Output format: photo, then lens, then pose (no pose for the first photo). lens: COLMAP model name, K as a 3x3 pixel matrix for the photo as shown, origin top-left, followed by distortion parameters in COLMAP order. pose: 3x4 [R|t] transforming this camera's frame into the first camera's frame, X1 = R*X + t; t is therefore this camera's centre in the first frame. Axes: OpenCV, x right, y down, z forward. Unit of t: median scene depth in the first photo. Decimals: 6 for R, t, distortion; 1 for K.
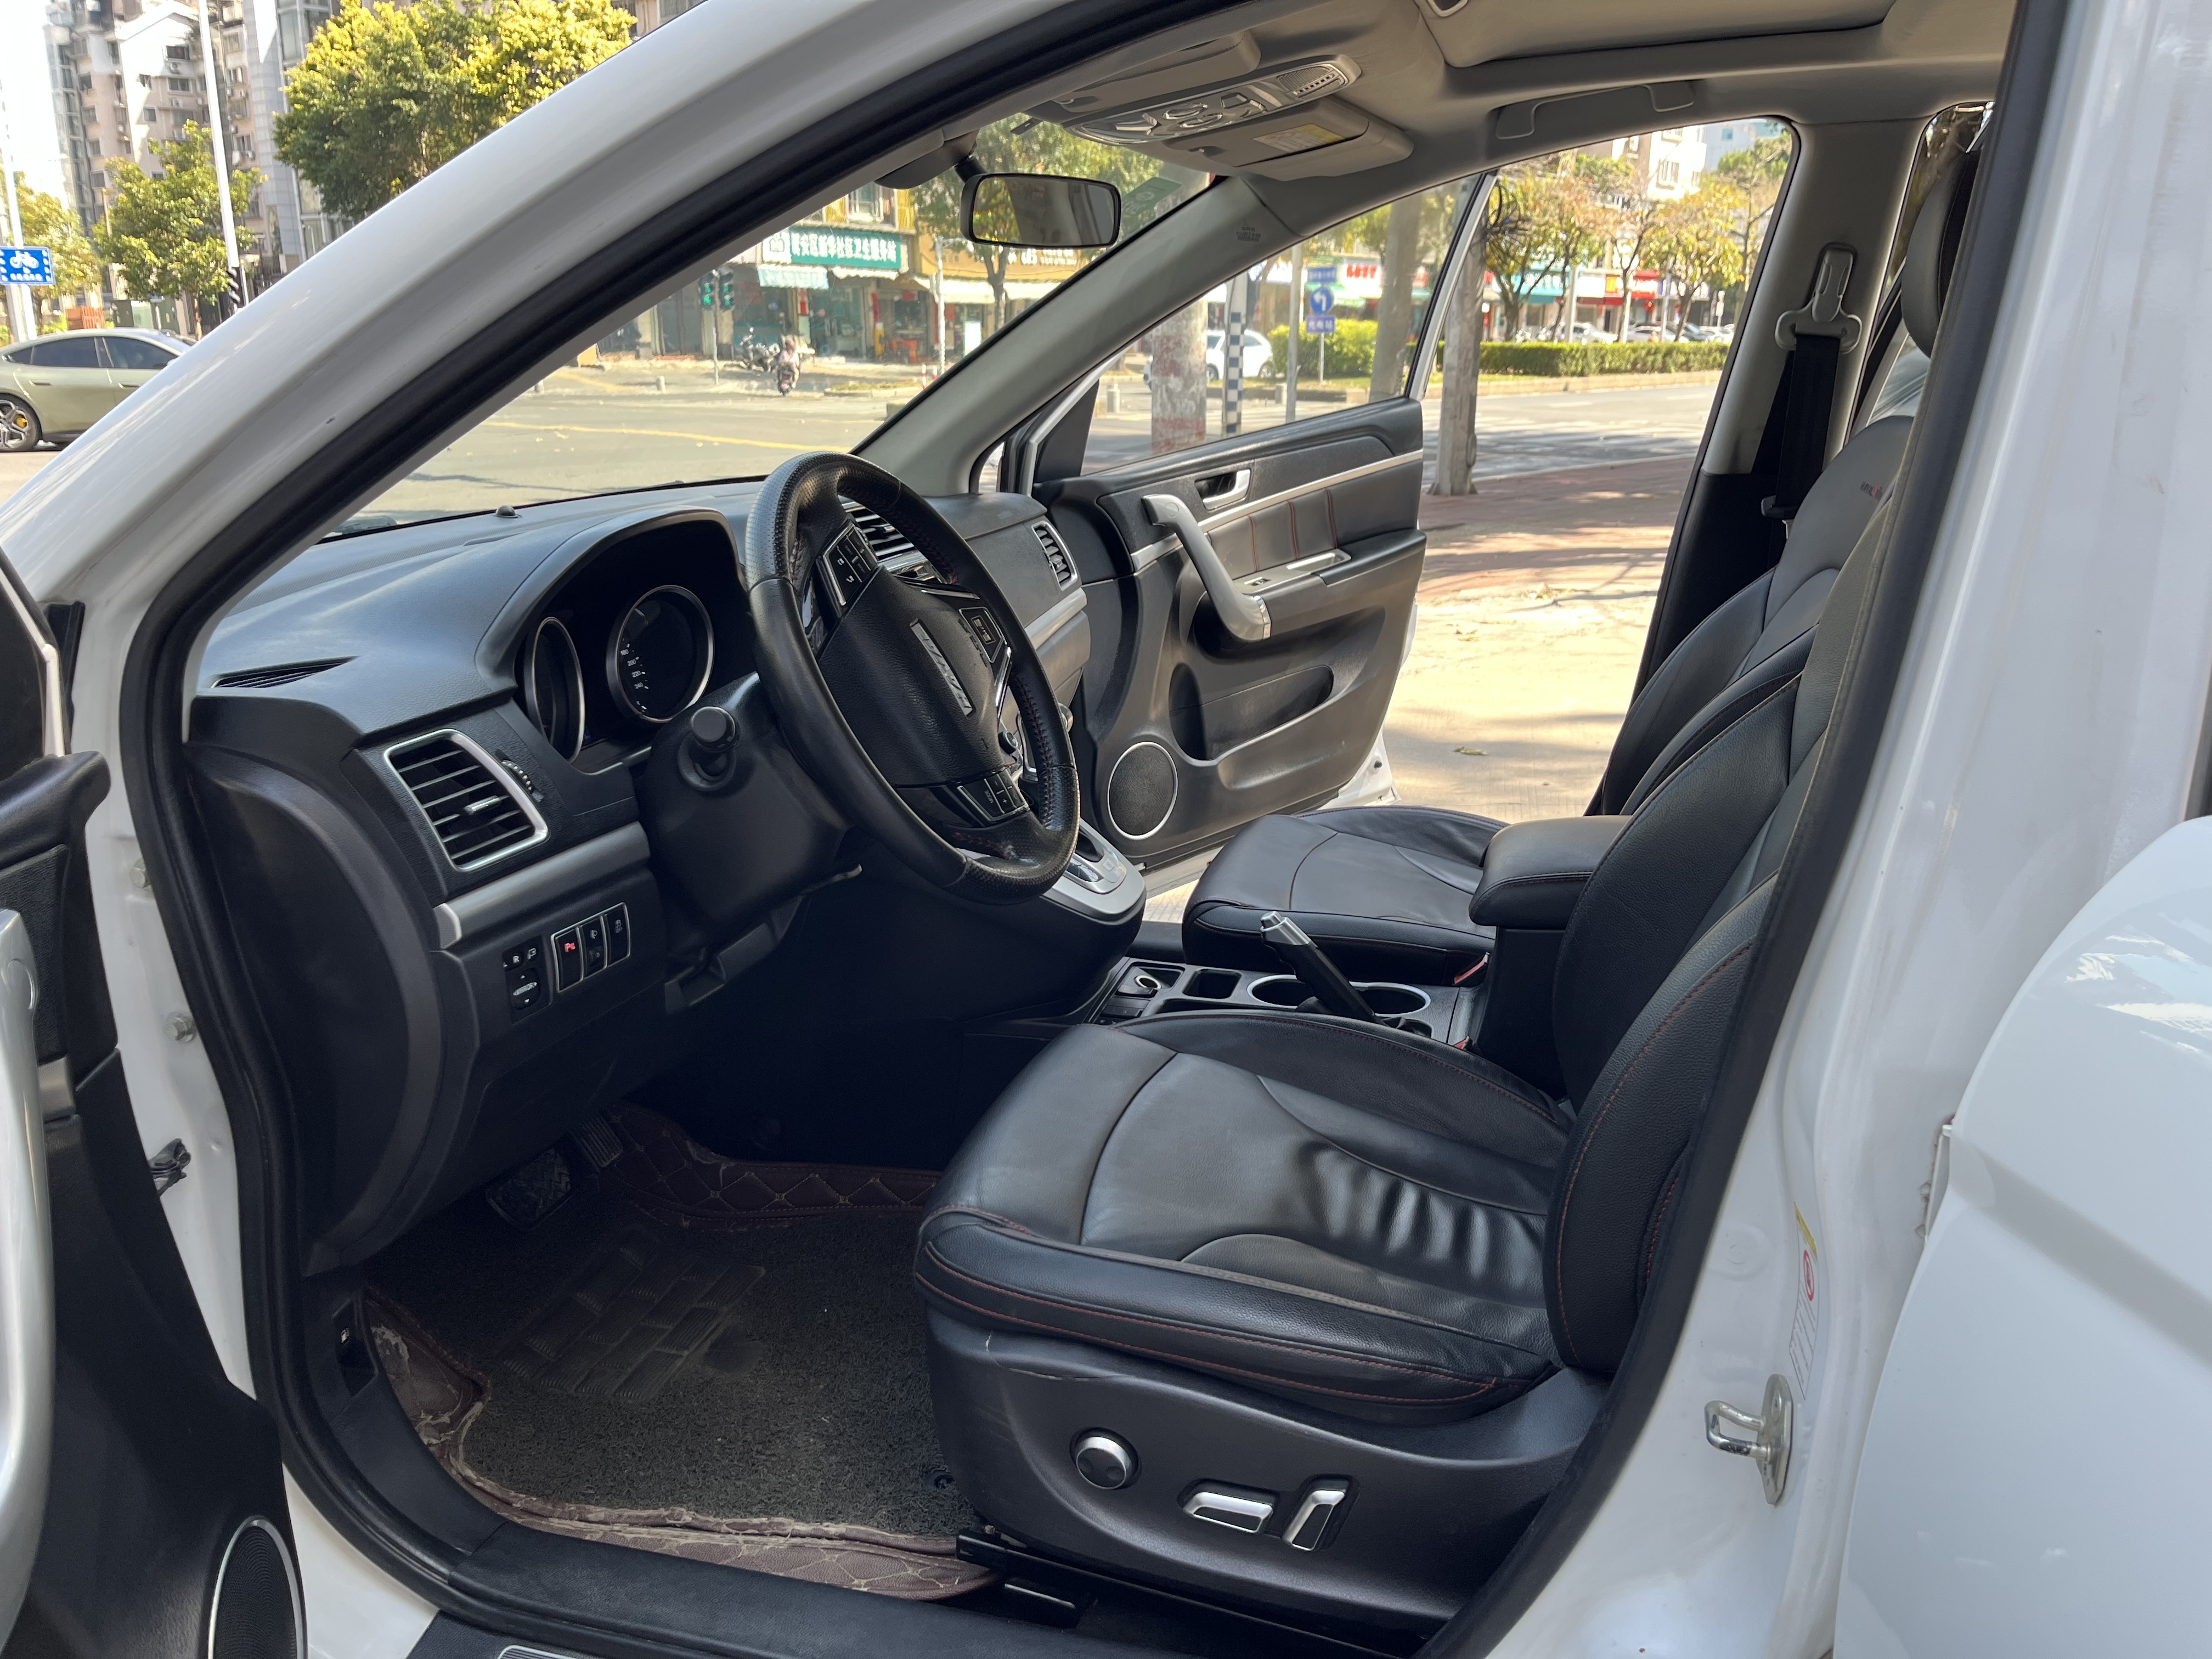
lens RADIAL K [[1676.9, 0, 1106.0], [0, 1676.9, 829.5], [0, 0, 1]] dist [0.085992, -0.123300]
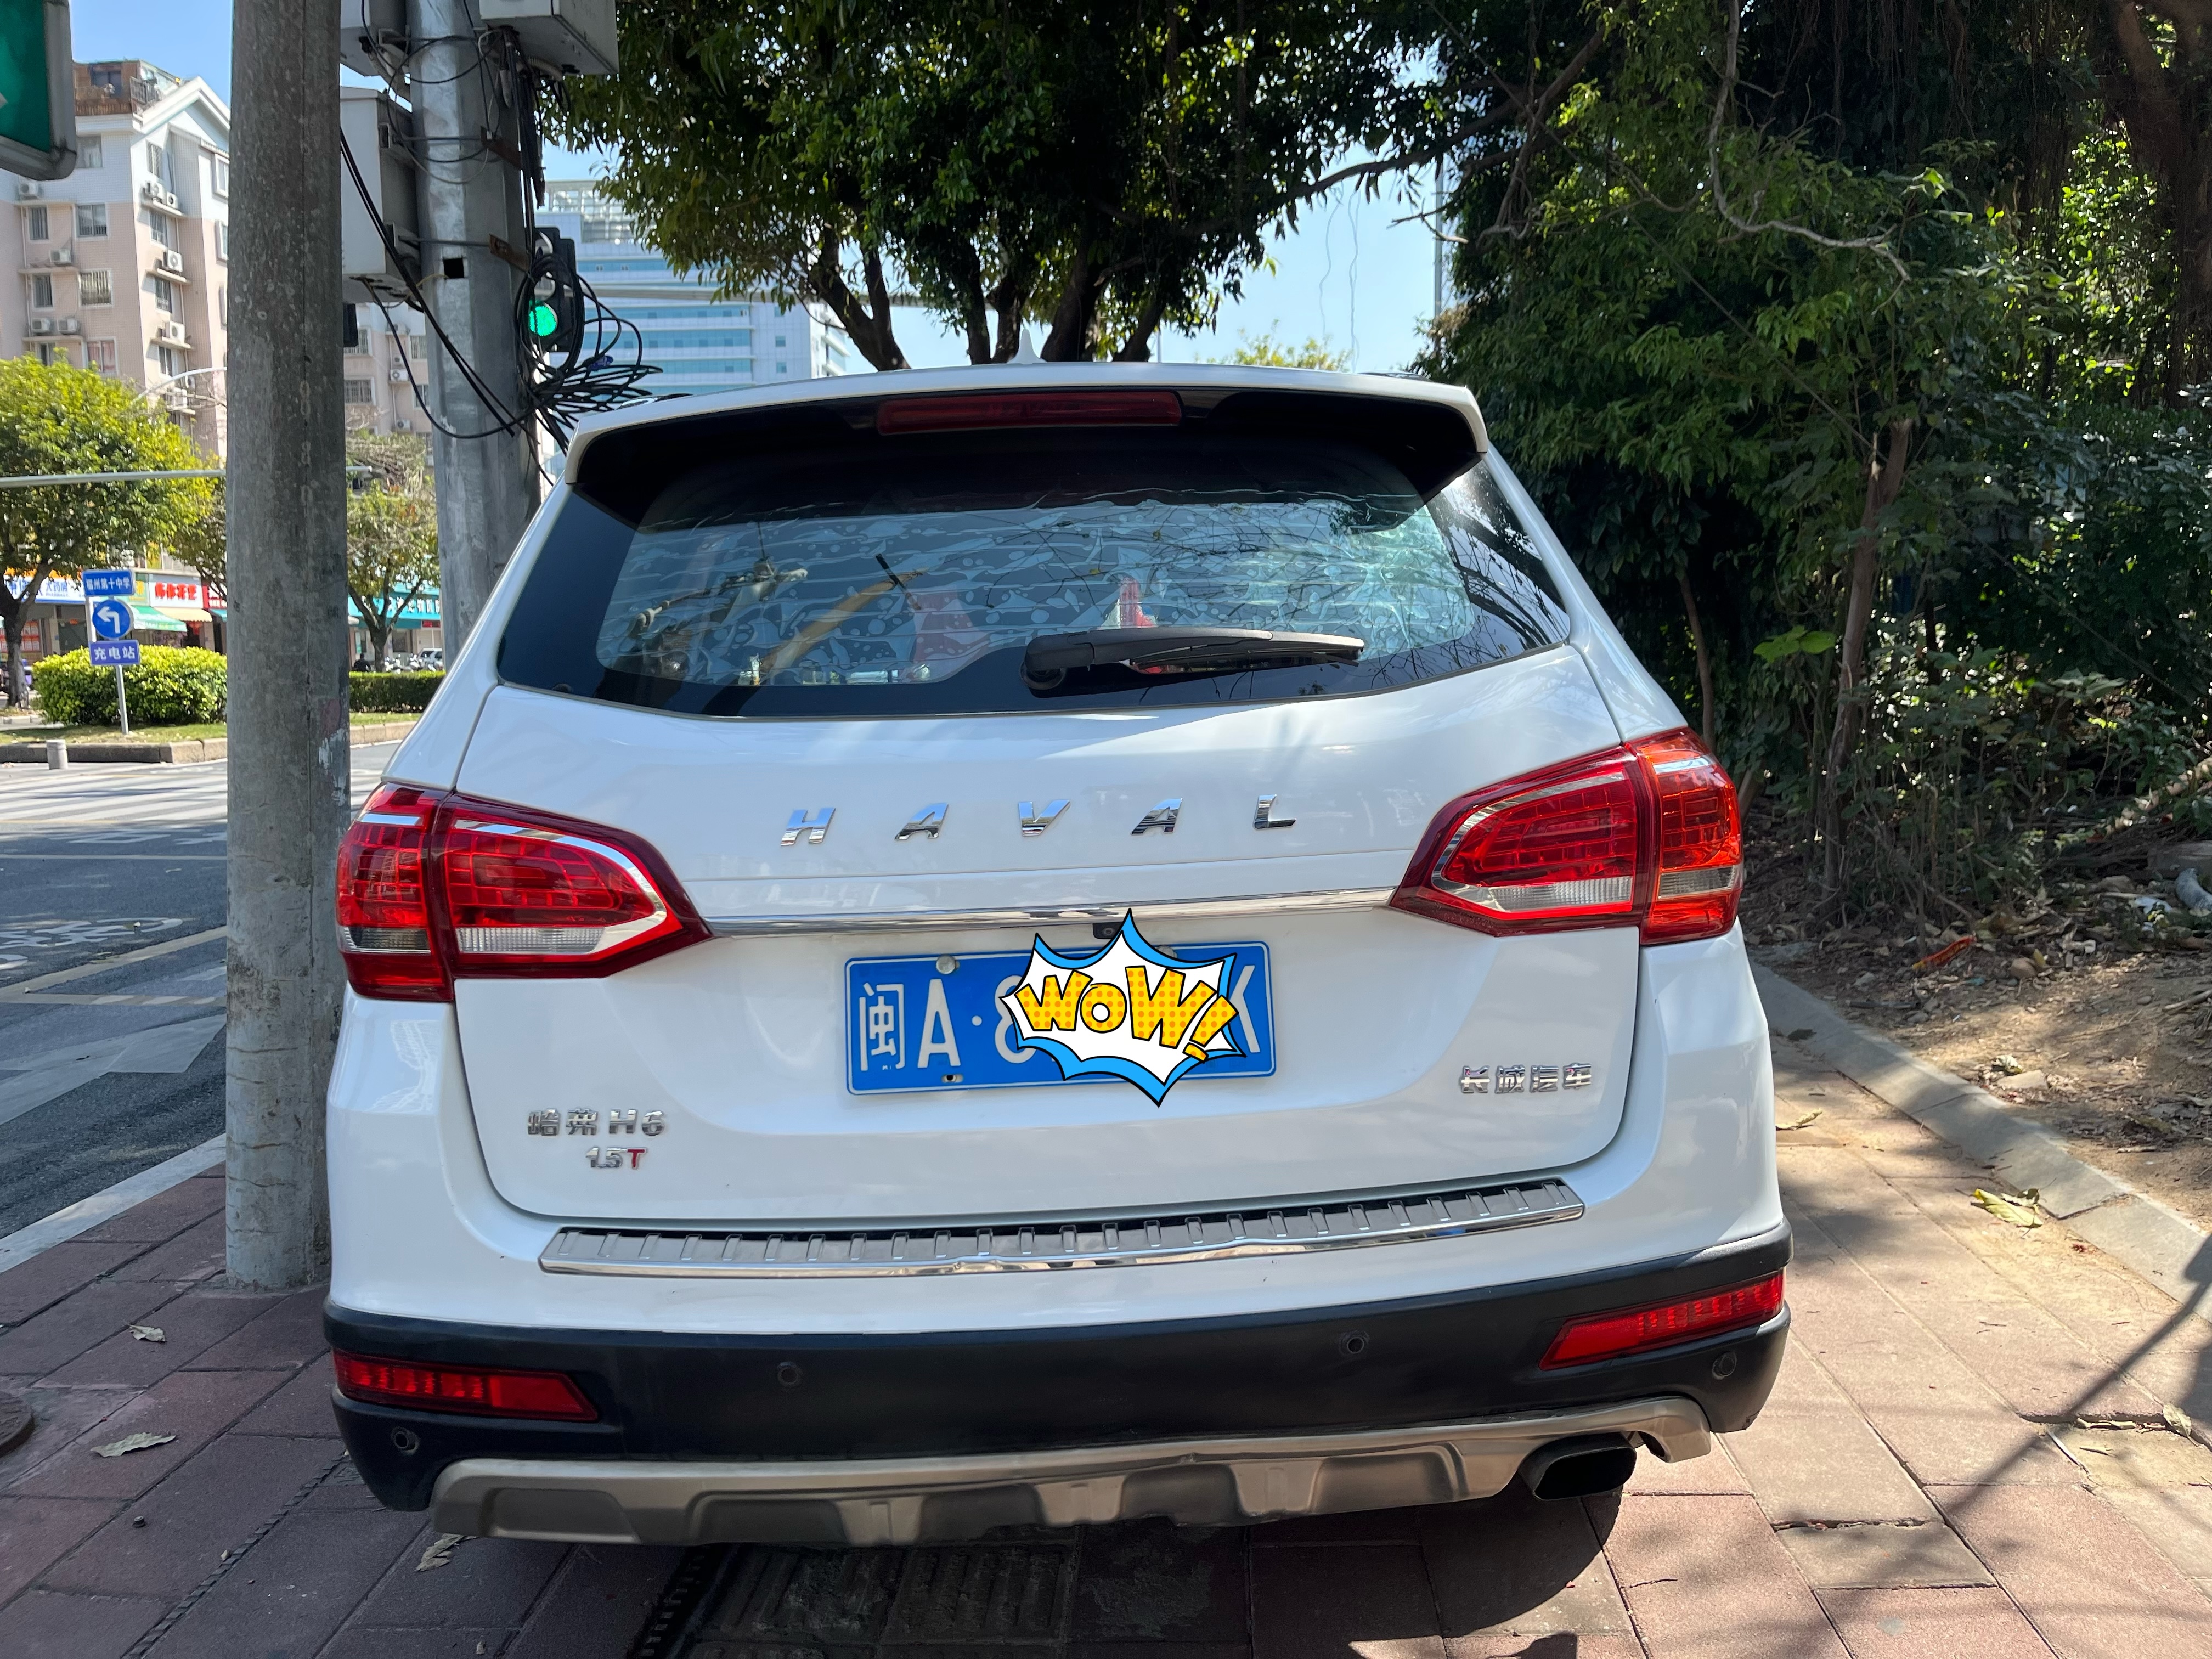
lens RADIAL K [[1676.9, 0, 1106.0], [0, 1676.9, 829.5], [0, 0, 1]] dist [0.085992, -0.123300]
pose [[0.803169, -0.076954, 0.590761, 0.017304], [0.183533, 0.975355, -0.122470, -0.034144], [-0.566777, 0.206788, 0.797498, 0.114096]]
